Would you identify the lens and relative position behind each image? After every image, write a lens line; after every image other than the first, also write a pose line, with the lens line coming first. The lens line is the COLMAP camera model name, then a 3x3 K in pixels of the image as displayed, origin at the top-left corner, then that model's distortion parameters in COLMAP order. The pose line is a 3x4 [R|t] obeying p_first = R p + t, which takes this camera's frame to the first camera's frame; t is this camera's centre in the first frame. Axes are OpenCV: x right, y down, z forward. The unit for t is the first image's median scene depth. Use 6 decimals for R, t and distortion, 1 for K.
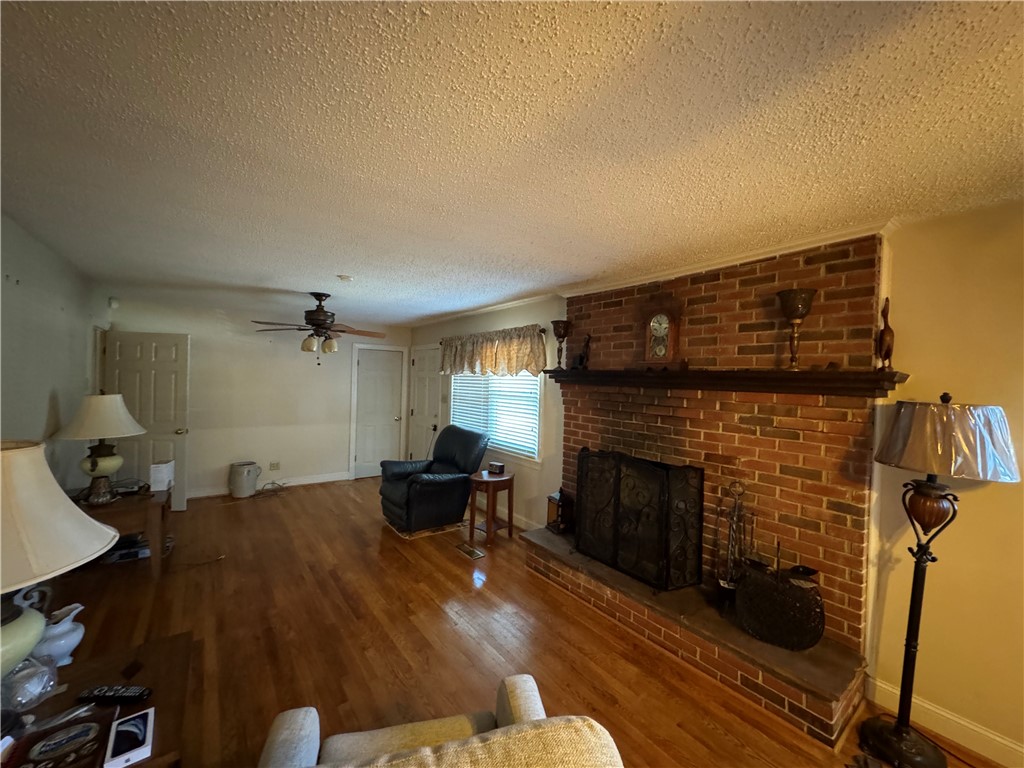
lens RADIAL K [[405.9, 0, 512.1], [0, 405.9, 386.5], [0, 0, 1]] dist [-0.002186, 0.000035]
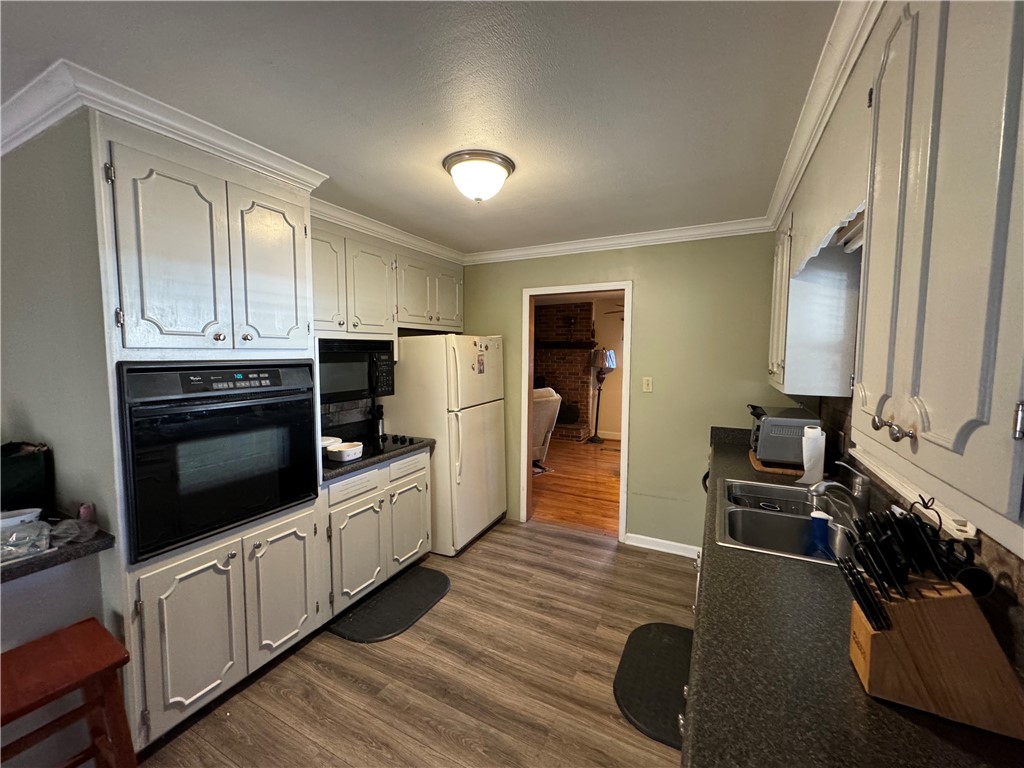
lens RADIAL K [[405.9, 0, 513.6], [0, 405.9, 381.1], [0, 0, 1]] dist [-0.002186, 0.000035]
pose [[0.901561, -0.049425, 0.429821, -1.193541], [0.020113, 0.997167, 0.072477, 0.031627], [-0.432185, -0.056697, 0.900001, -1.831397]]
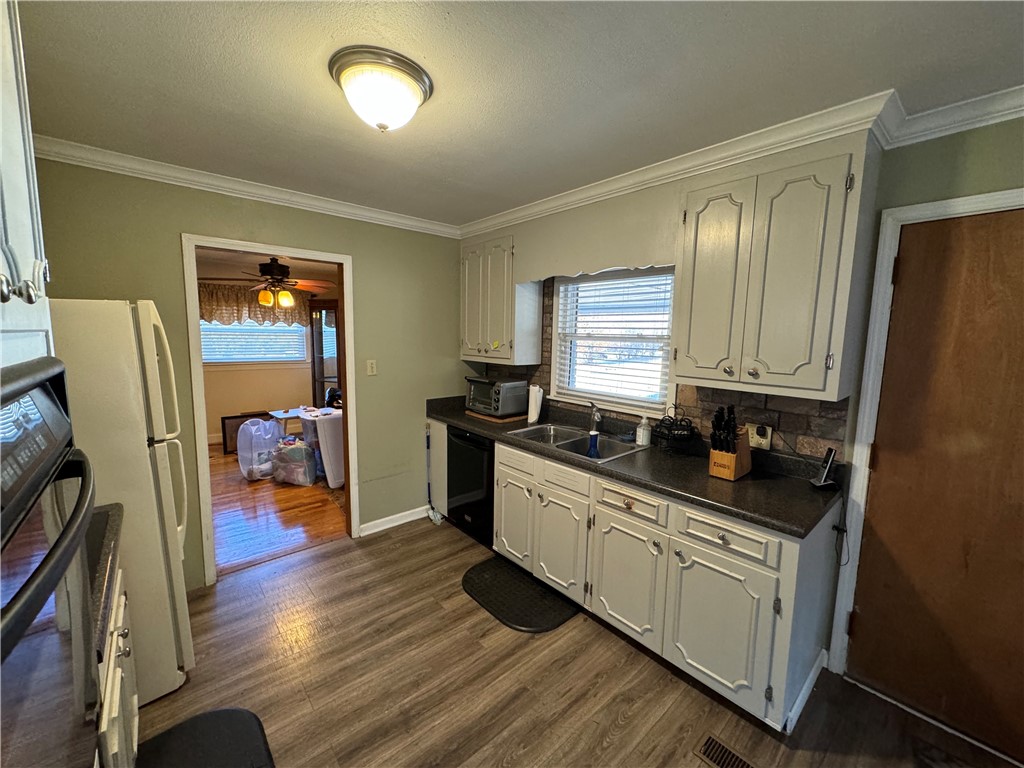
lens RADIAL K [[405.9, 0, 512.7], [0, 405.9, 382.5], [0, 0, 1]] dist [-0.002186, 0.000035]
pose [[-0.068621, -0.140712, 0.987670, -2.054014], [-0.006542, 0.990045, 0.140596, -0.022072], [-0.997621, 0.003187, -0.068858, -0.236440]]
